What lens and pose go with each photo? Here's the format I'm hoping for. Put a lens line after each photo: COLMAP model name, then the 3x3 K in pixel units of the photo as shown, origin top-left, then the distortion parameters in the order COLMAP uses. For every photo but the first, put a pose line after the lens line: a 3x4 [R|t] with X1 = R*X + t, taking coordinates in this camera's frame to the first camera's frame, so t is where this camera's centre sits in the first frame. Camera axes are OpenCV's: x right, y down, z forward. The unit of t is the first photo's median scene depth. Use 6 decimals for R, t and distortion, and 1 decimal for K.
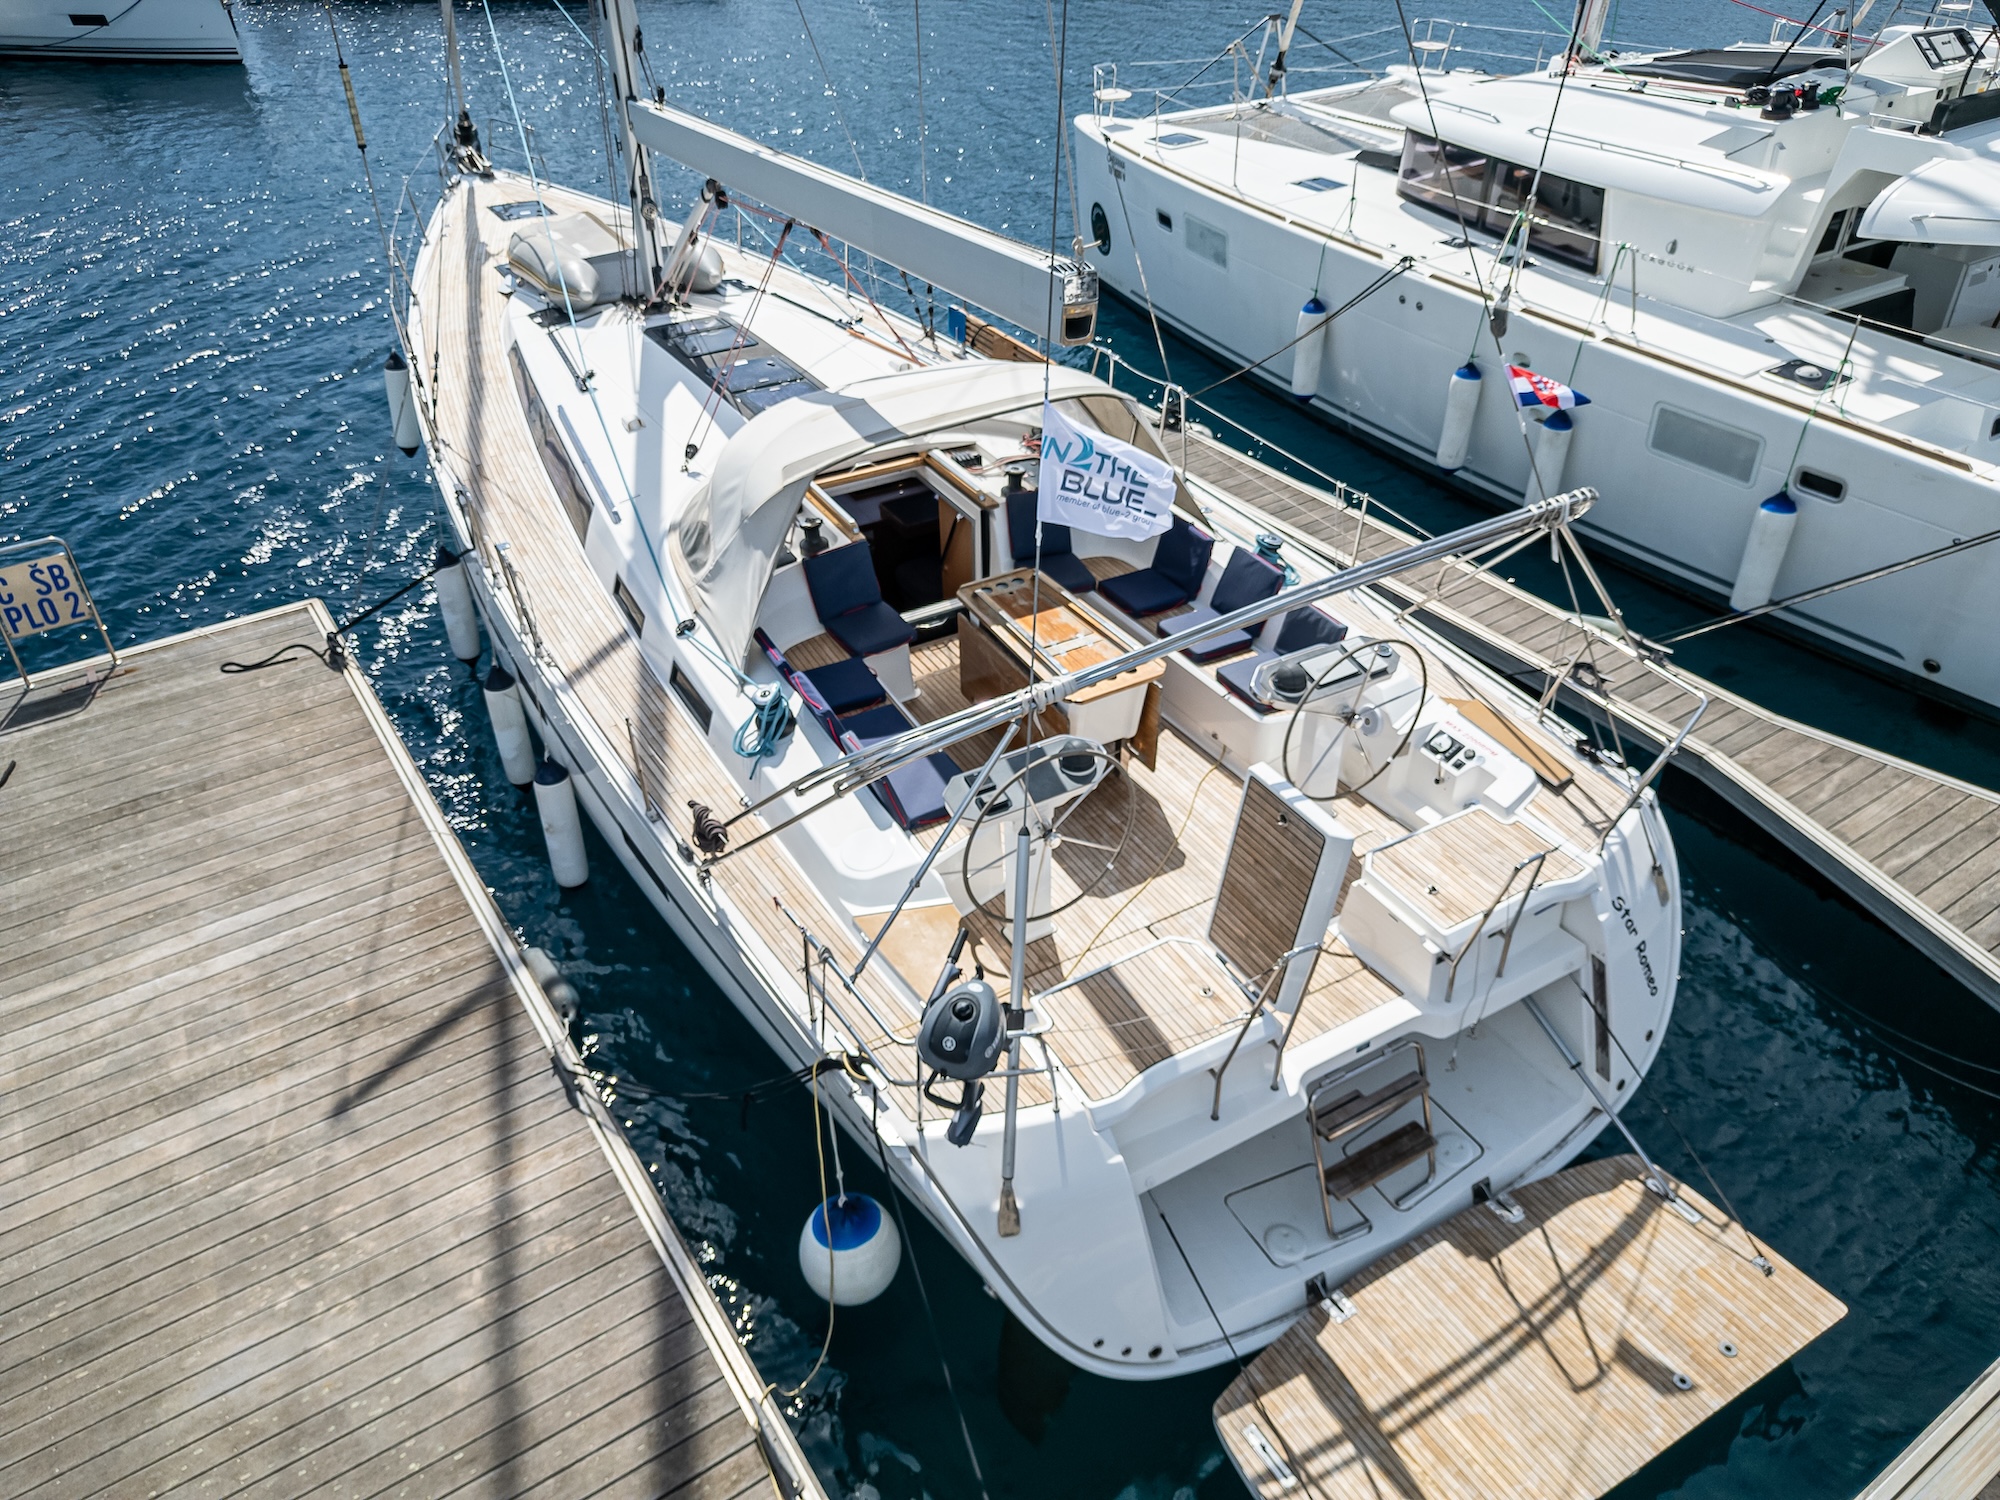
lens RADIAL K [[1415.8, 0, 963.4], [0, 1415.8, 714.1], [0, 0, 1]] dist [0.052171, -0.048041]
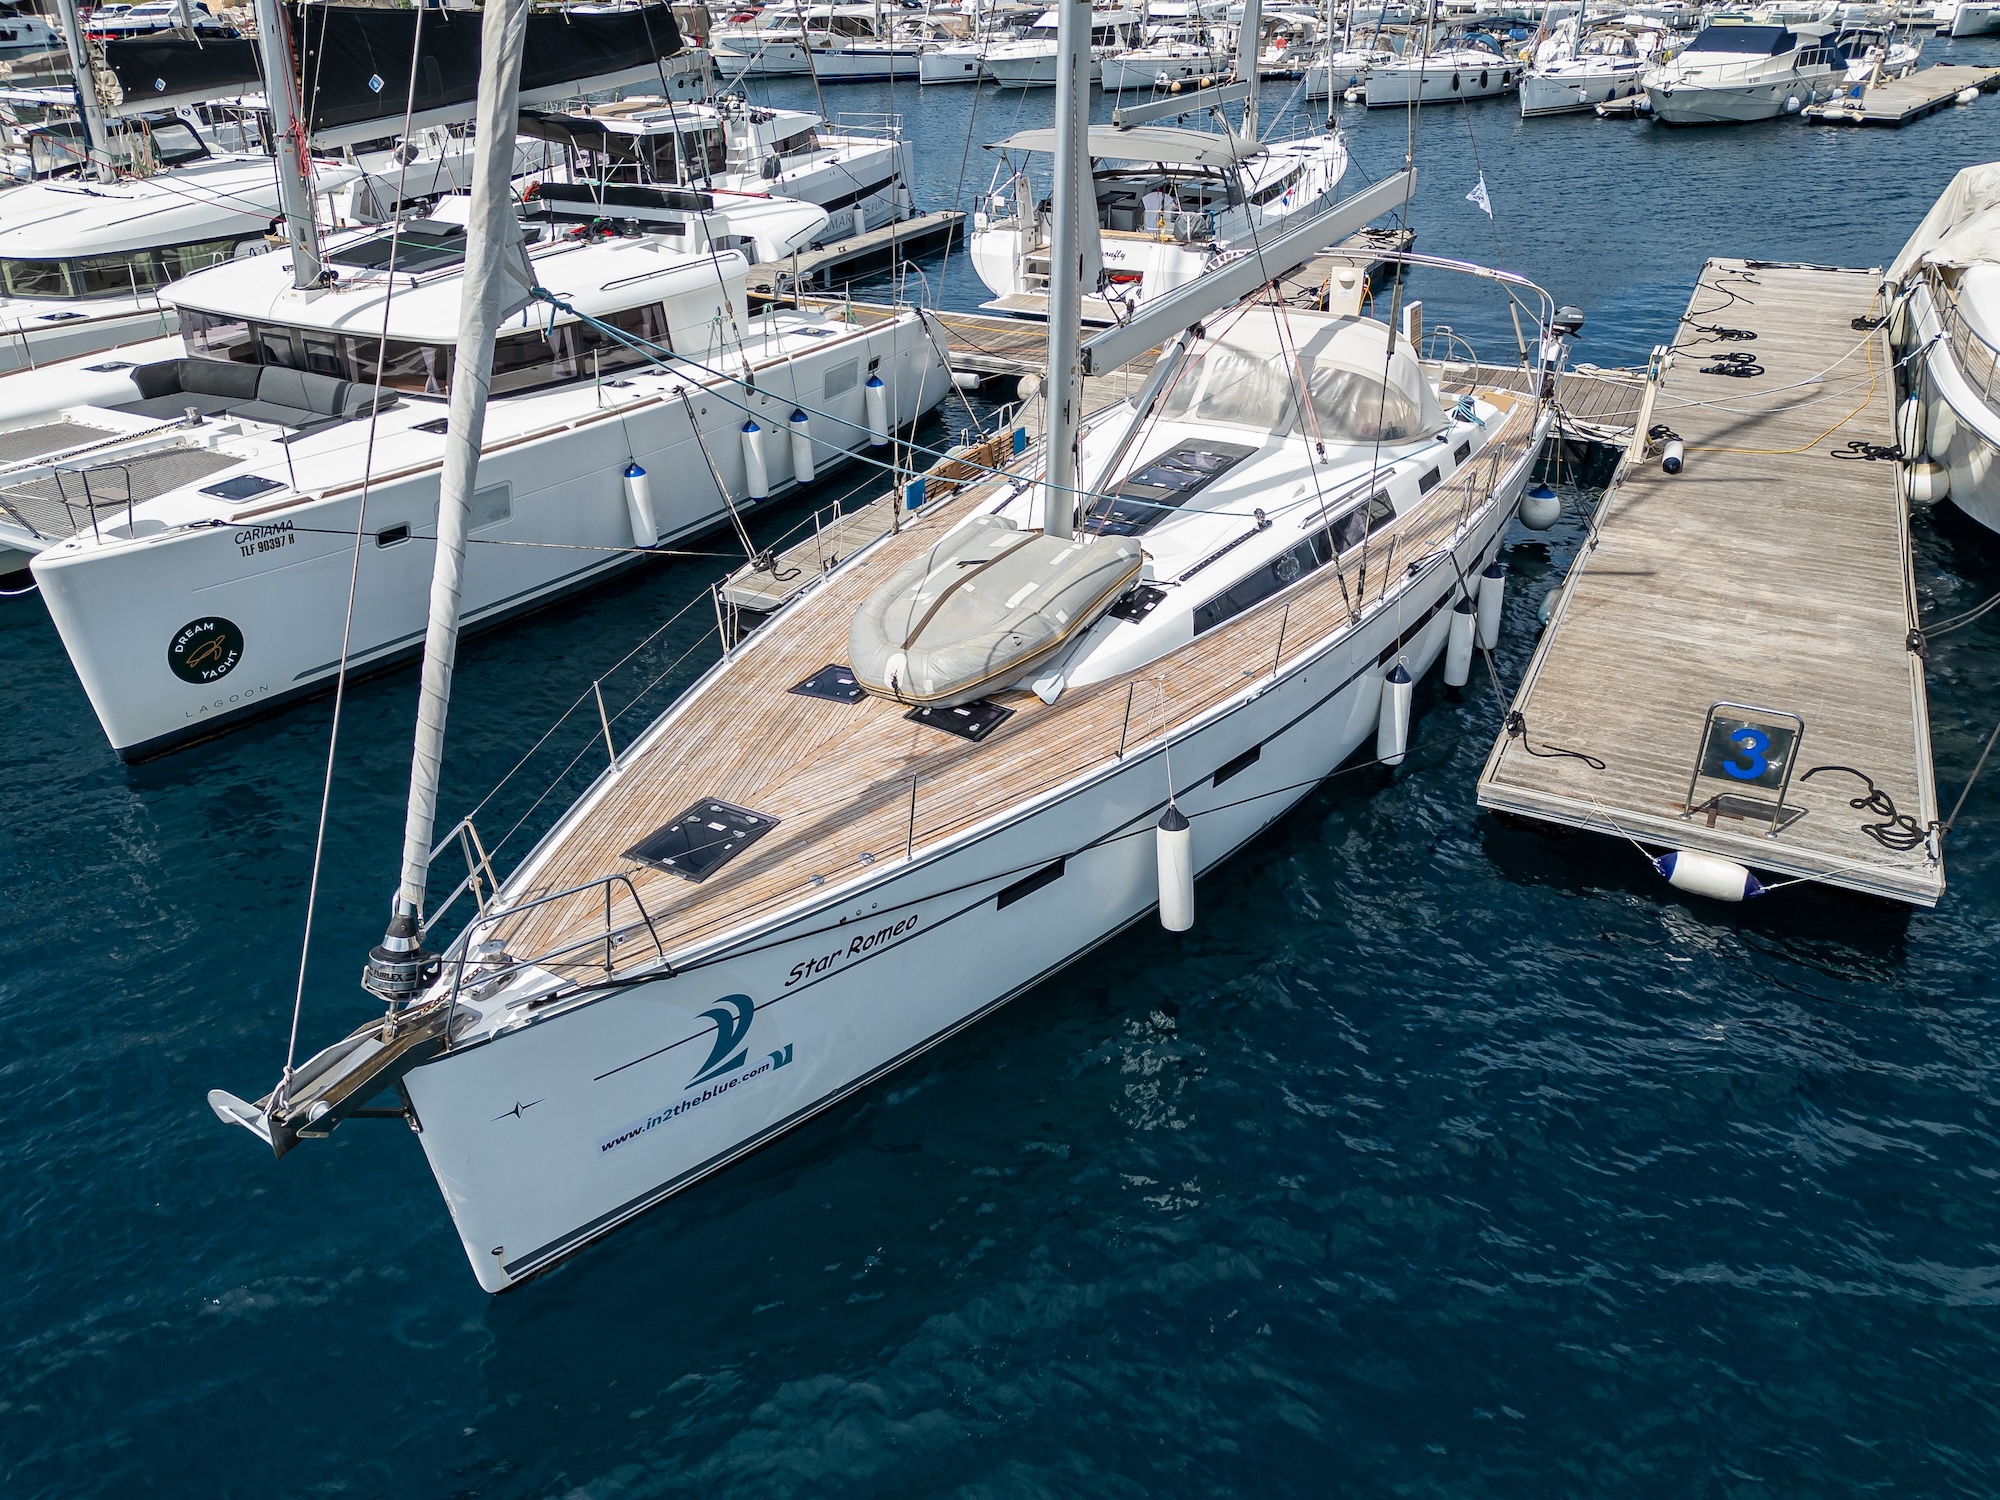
lens RADIAL K [[1514.1, 0, 963.1], [0, 1514.1, 673.3], [0, 0, 1]] dist [0.067205, -0.054629]
pose [[-0.493291, -0.350579, 0.796089, -1.547745], [0.502508, 0.632181, 0.589773, -1.329537], [-0.710034, 0.690972, -0.135681, 1.910606]]
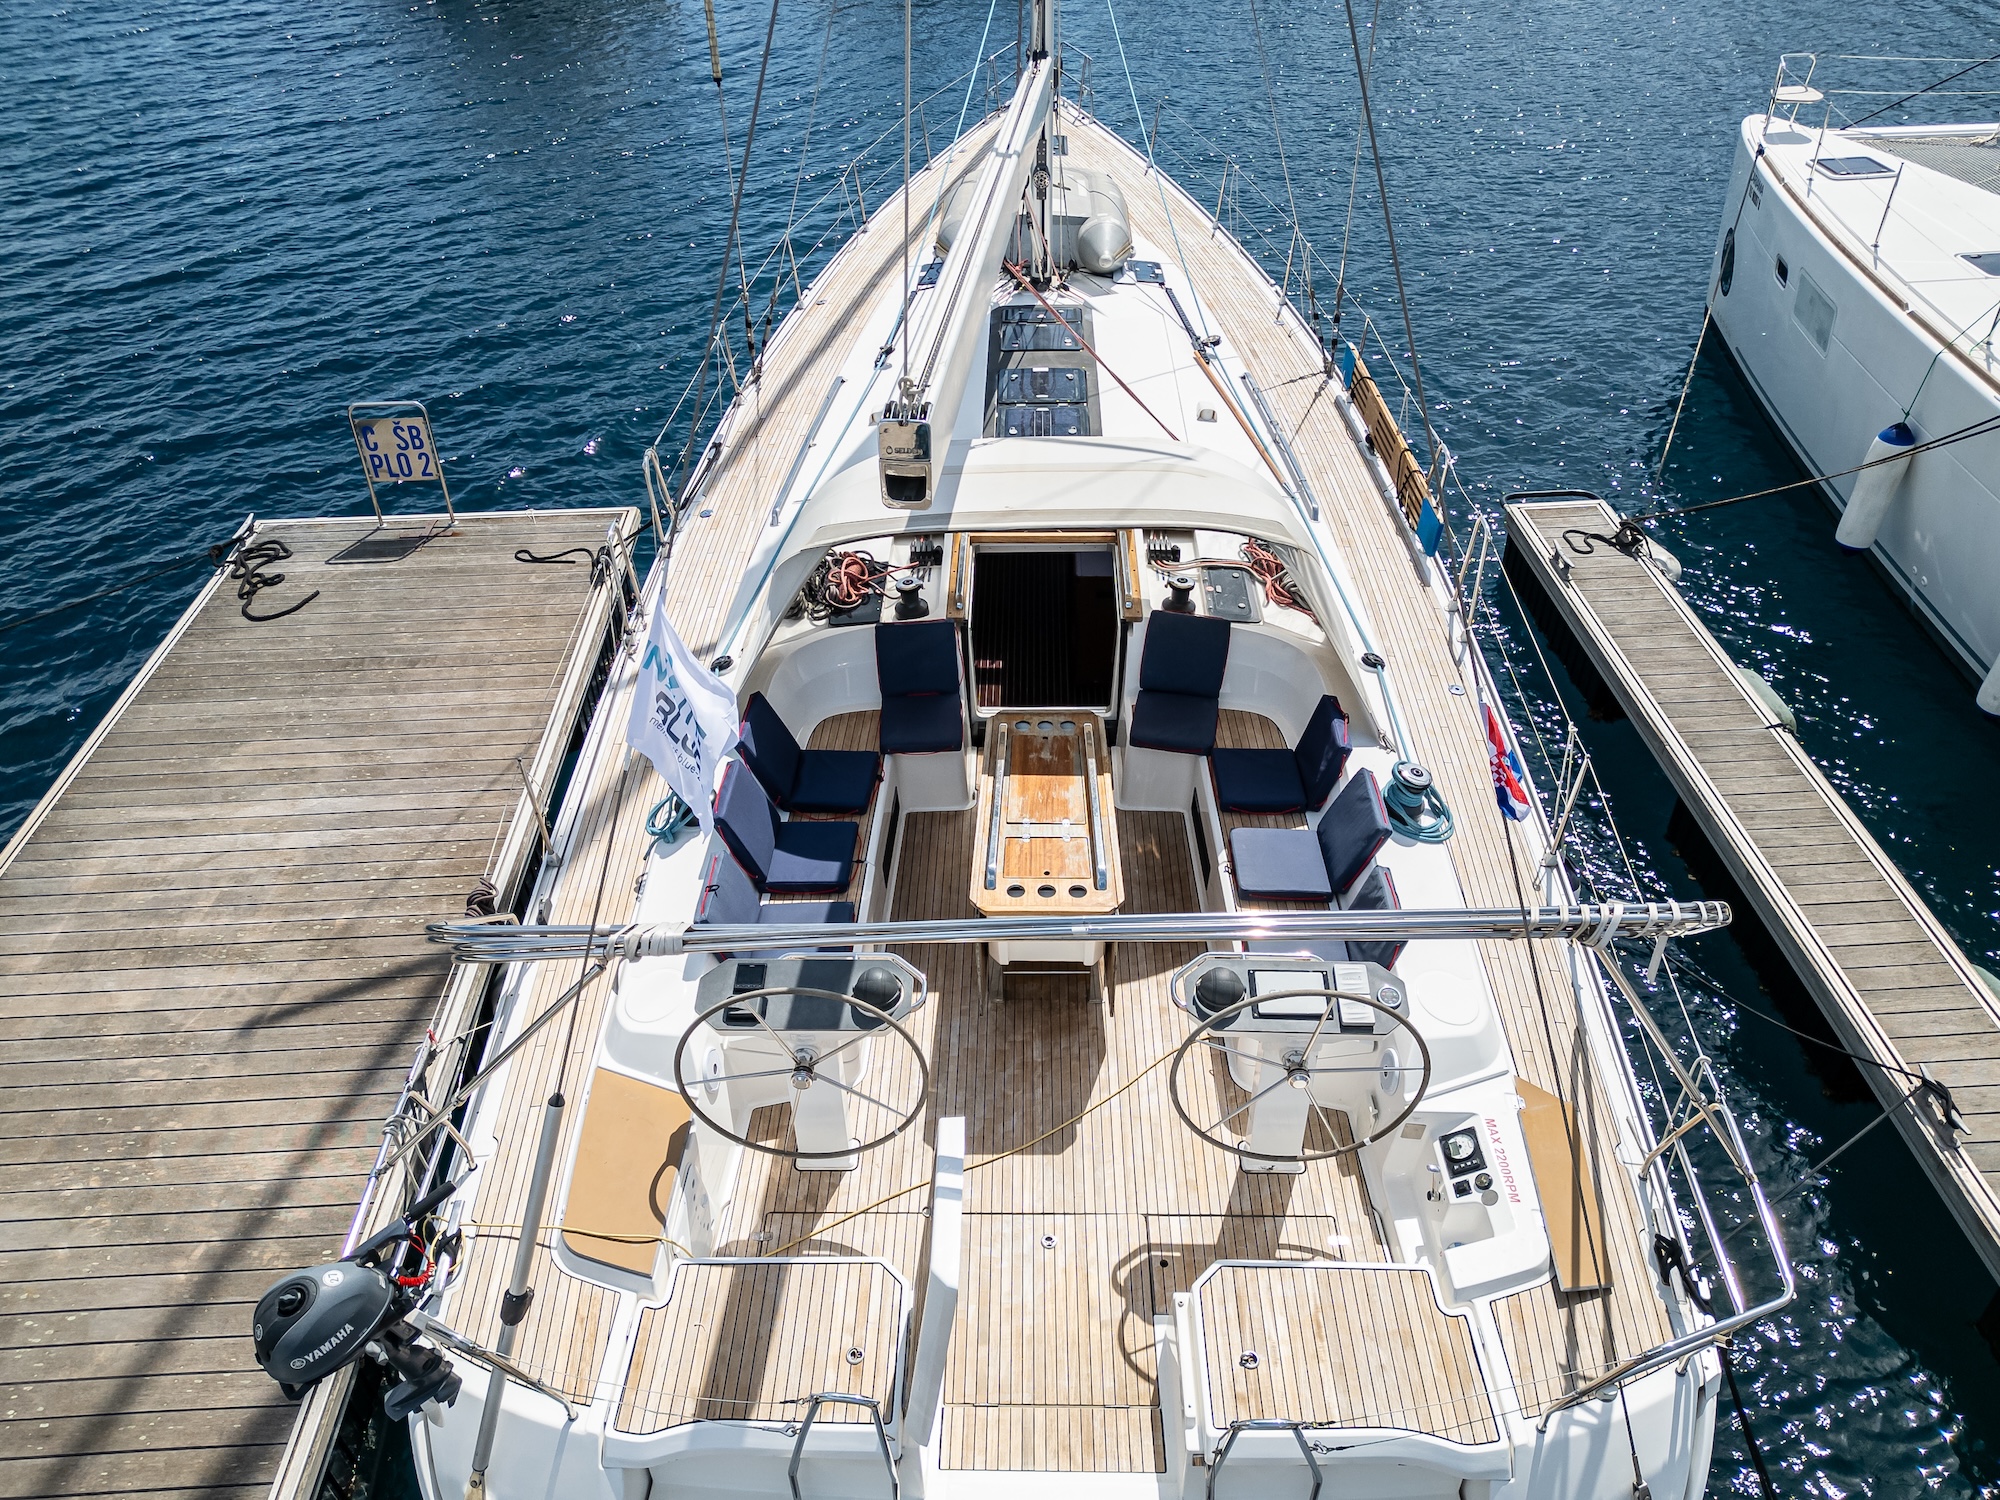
lens RADIAL K [[1424.5, 0, 989.2], [0, 1424.5, 709.5], [0, 0, 1]] dist [0.064679, -0.043745]
pose [[0.858094, 0.305396, -0.412806, 0.345326], [-0.282246, 0.952098, 0.117667, -0.192770], [0.428967, 0.015544, 0.903187, 0.242364]]
